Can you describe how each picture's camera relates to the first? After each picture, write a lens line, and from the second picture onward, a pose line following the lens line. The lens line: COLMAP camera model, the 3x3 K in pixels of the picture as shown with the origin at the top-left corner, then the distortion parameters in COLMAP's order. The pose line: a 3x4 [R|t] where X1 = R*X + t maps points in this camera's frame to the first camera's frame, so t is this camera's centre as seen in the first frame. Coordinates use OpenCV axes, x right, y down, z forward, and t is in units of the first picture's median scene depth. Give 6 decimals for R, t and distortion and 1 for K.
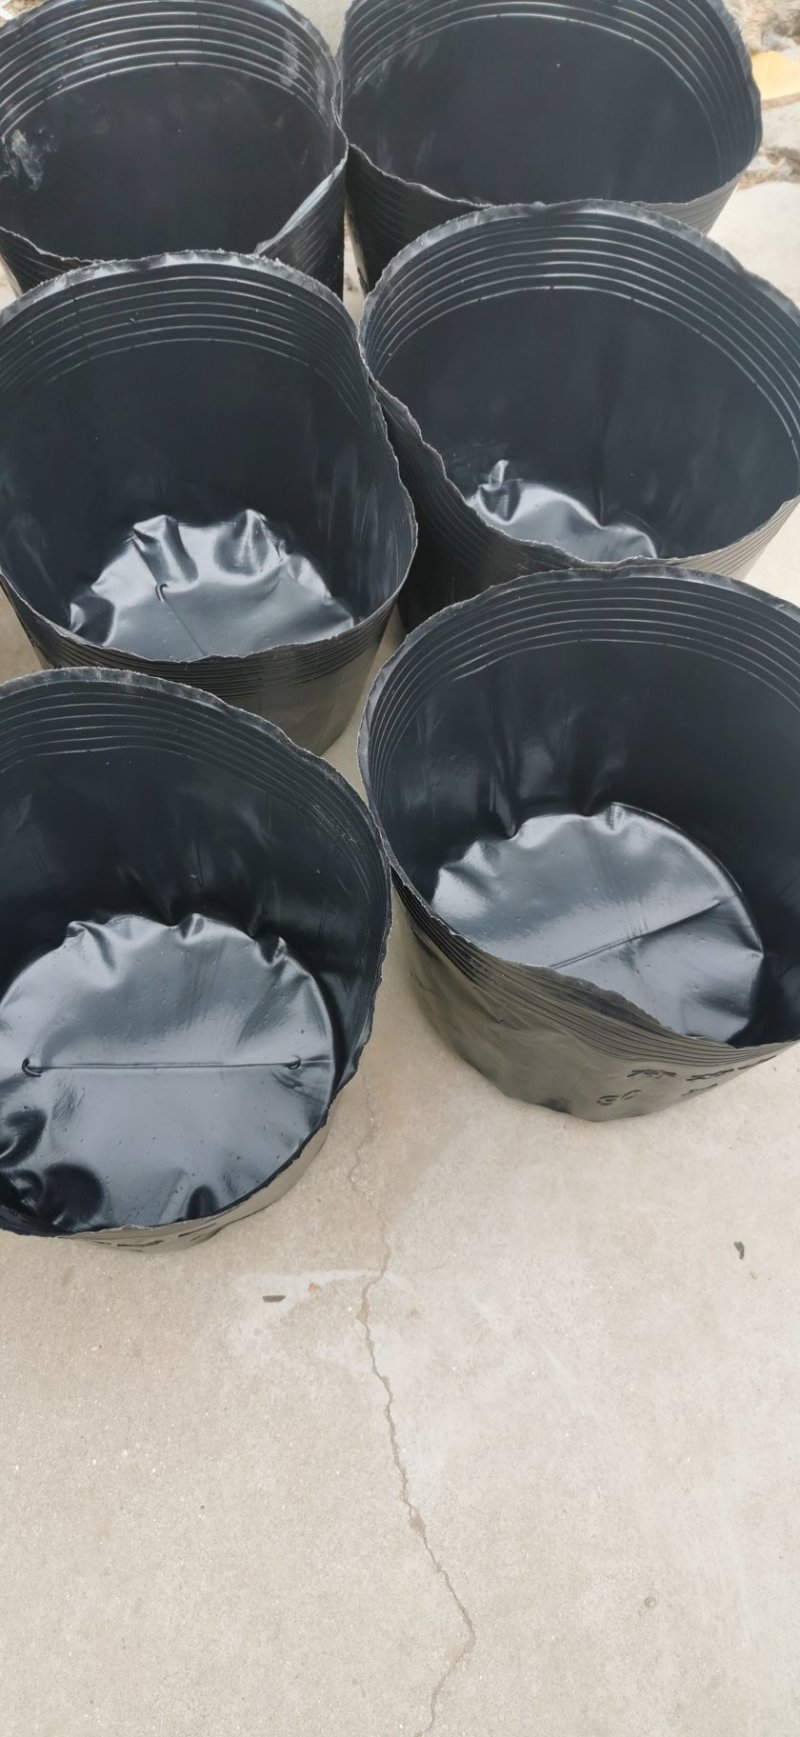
lens RADIAL K [[1352.0, 0, 400.0], [0, 1352.0, 868.5], [0, 0, 1]] dist [0.001969, -0.053723]
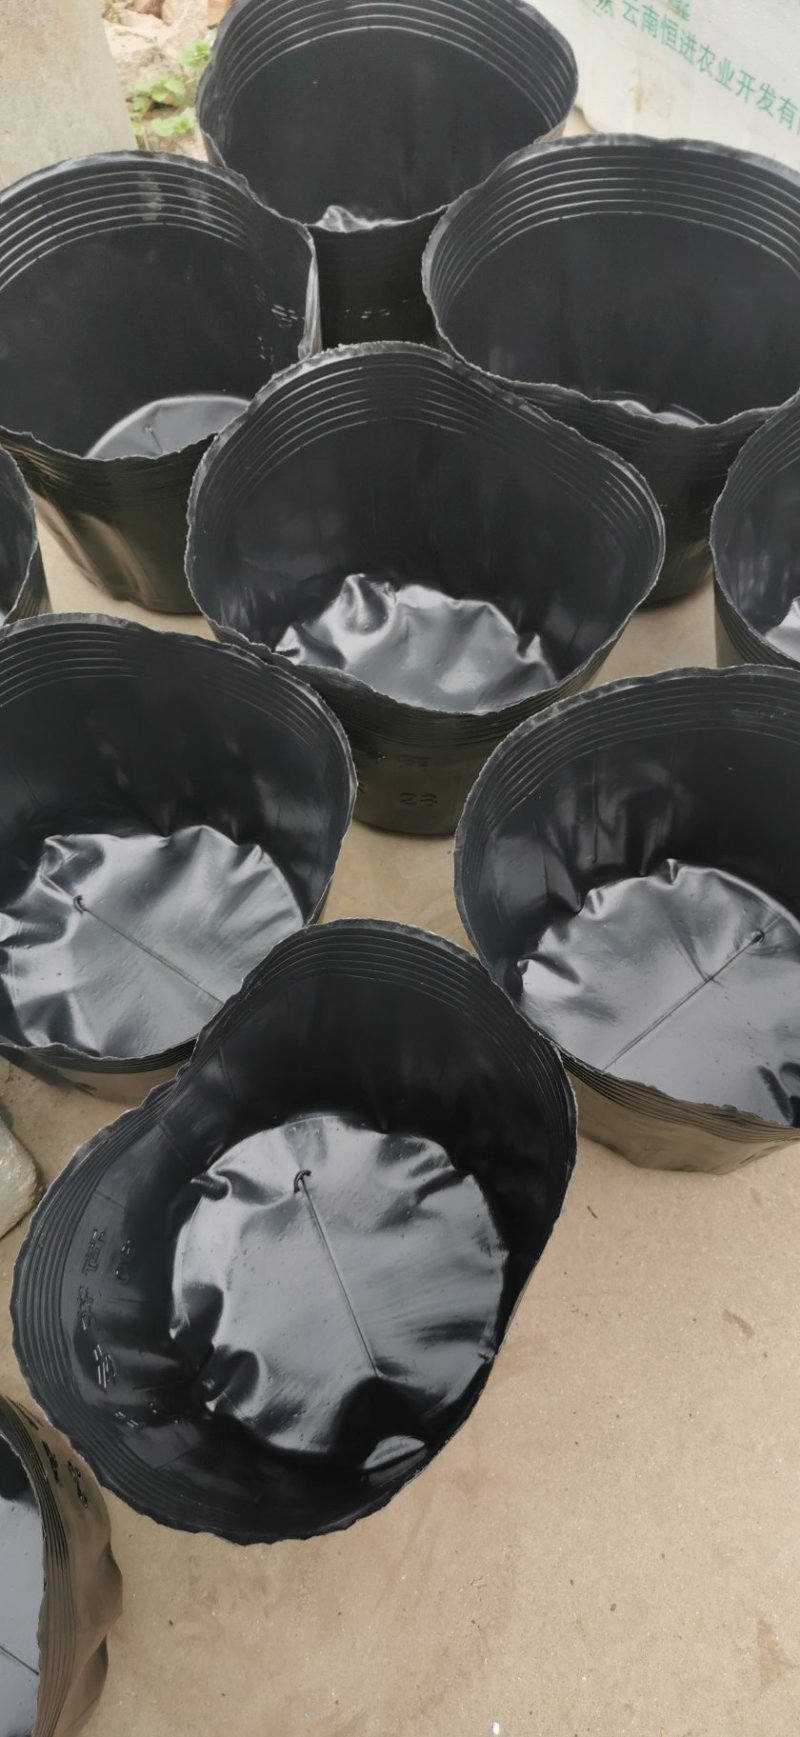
lens RADIAL K [[1352.0, 0, 400.0], [0, 1352.0, 868.5], [0, 0, 1]] dist [0.001969, -0.053723]
pose [[0.782356, -0.596348, 0.179690, -0.480357], [0.593048, 0.801416, 0.077625, -0.165066], [-0.190298, 0.045834, 0.980656, -0.047884]]
